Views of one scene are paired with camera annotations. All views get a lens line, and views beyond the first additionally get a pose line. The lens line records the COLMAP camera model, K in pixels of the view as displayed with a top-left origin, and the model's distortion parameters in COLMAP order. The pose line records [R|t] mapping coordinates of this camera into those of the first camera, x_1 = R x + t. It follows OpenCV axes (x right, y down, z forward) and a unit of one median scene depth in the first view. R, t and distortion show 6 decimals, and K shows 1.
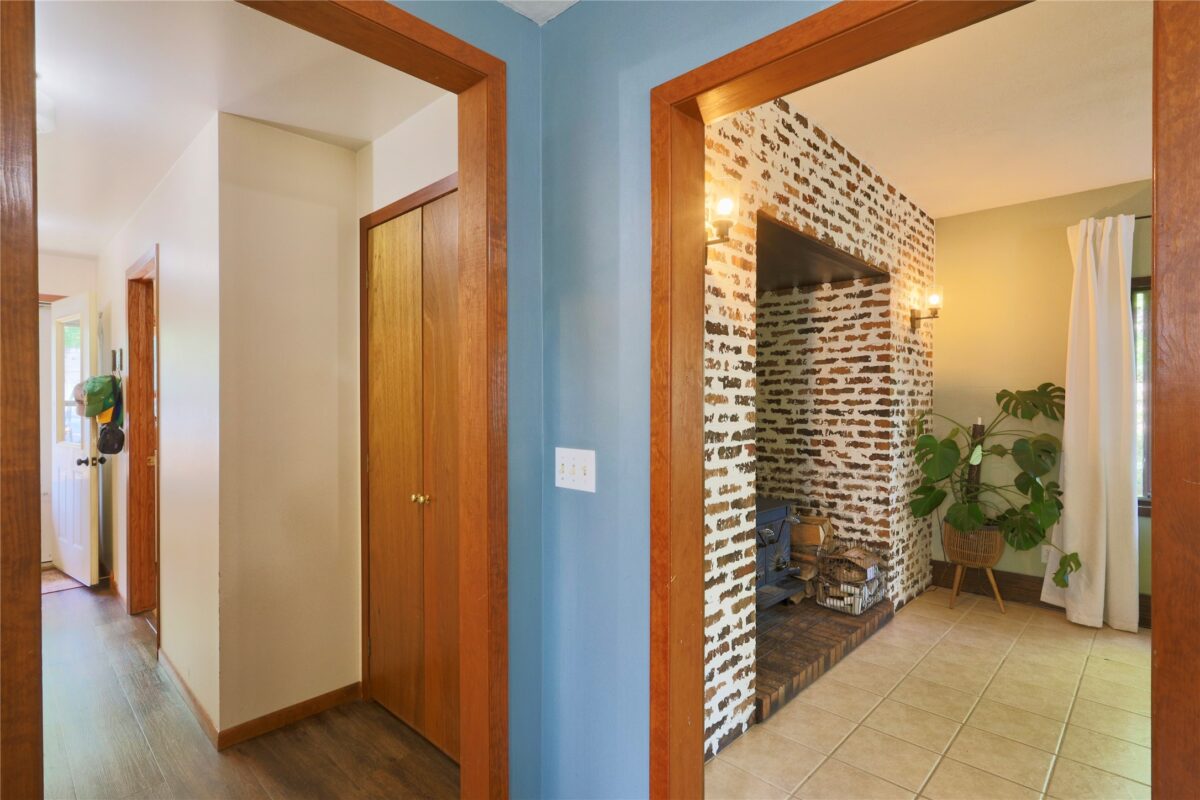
lens RADIAL K [[591.9, 0, 599.5], [0, 591.9, 400.3], [0, 0, 1]] dist [-0.000318, 0.002097]
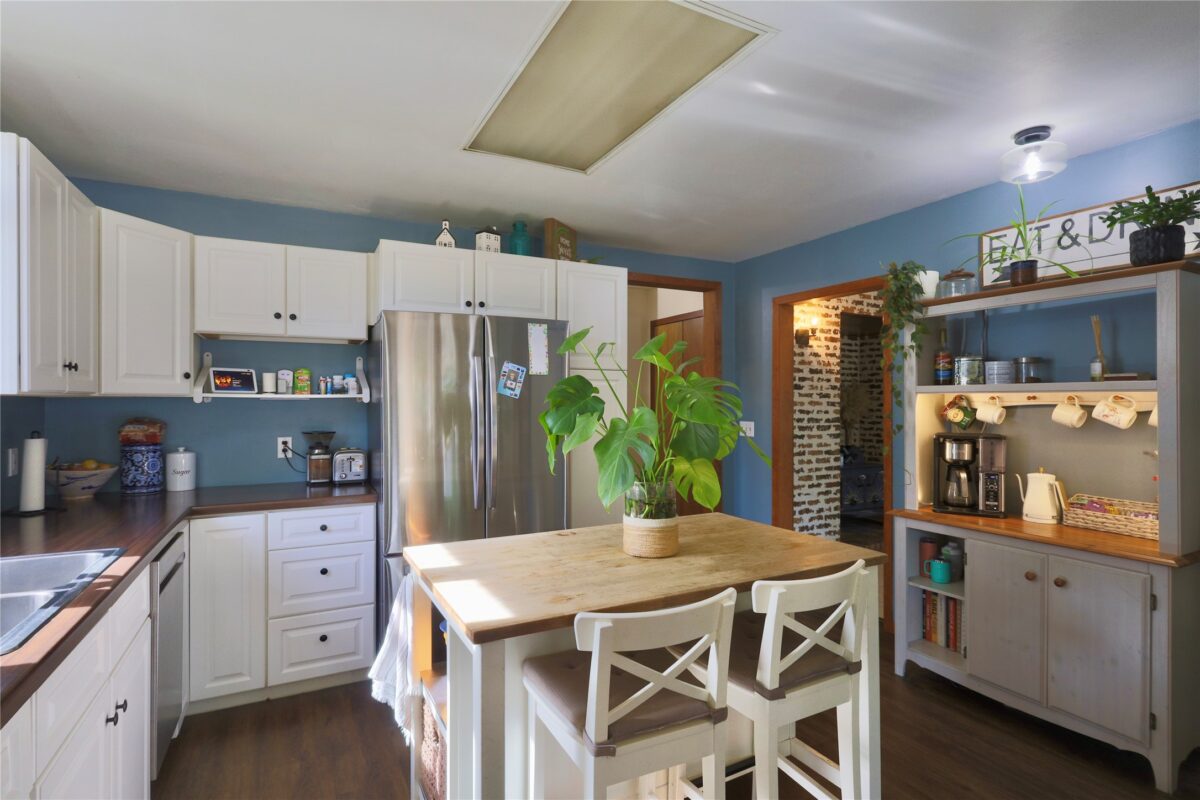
lens RADIAL K [[591.9, 0, 604.1], [0, 591.9, 400.9], [0, 0, 1]] dist [-0.000318, 0.002097]
pose [[0.949933, 0.000239, -0.312454, 0.131971], [-0.001582, 0.999991, -0.004042, -0.000853], [0.312450, 0.004334, 0.949924, -1.278945]]
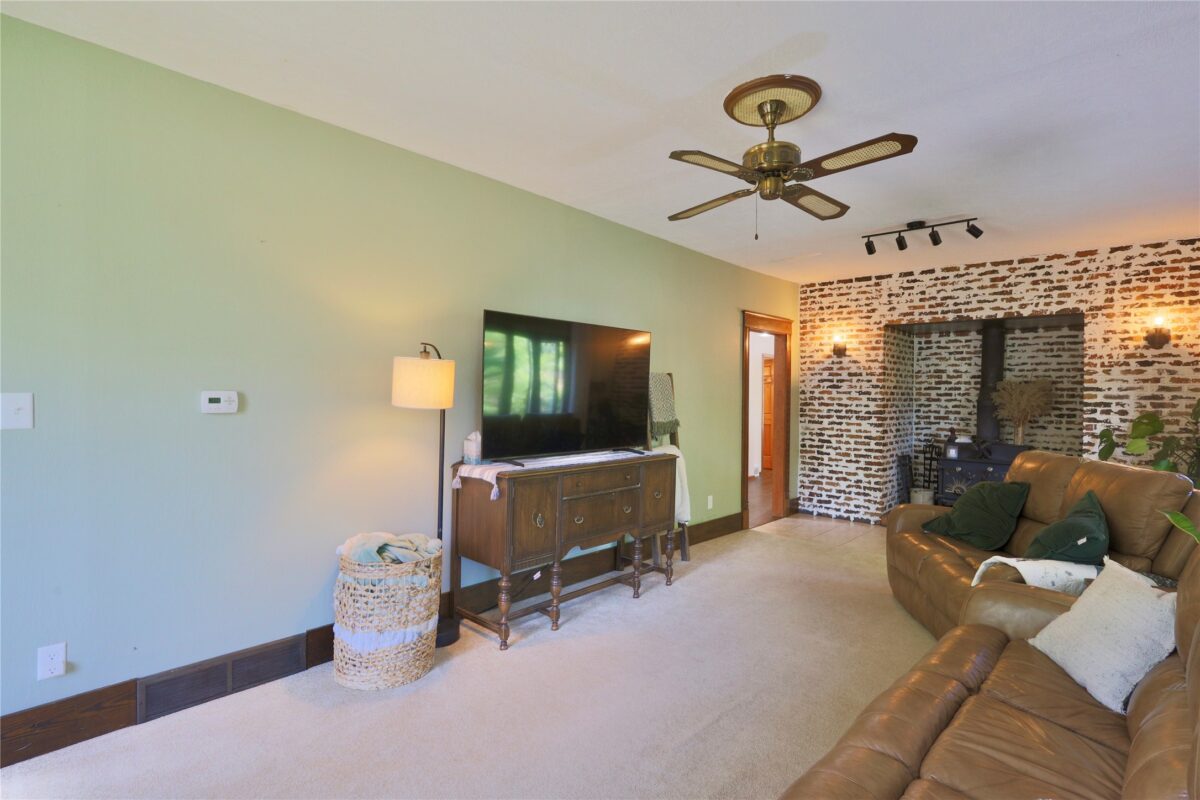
lens RADIAL K [[591.9, 0, 602.6], [0, 591.9, 399.5], [0, 0, 1]] dist [-0.000318, 0.002097]
pose [[0.023328, 0.007170, -0.999702, 2.917808], [-0.013788, 0.999881, 0.006849, -0.001635], [0.999633, 0.013624, 0.023424, -0.283995]]
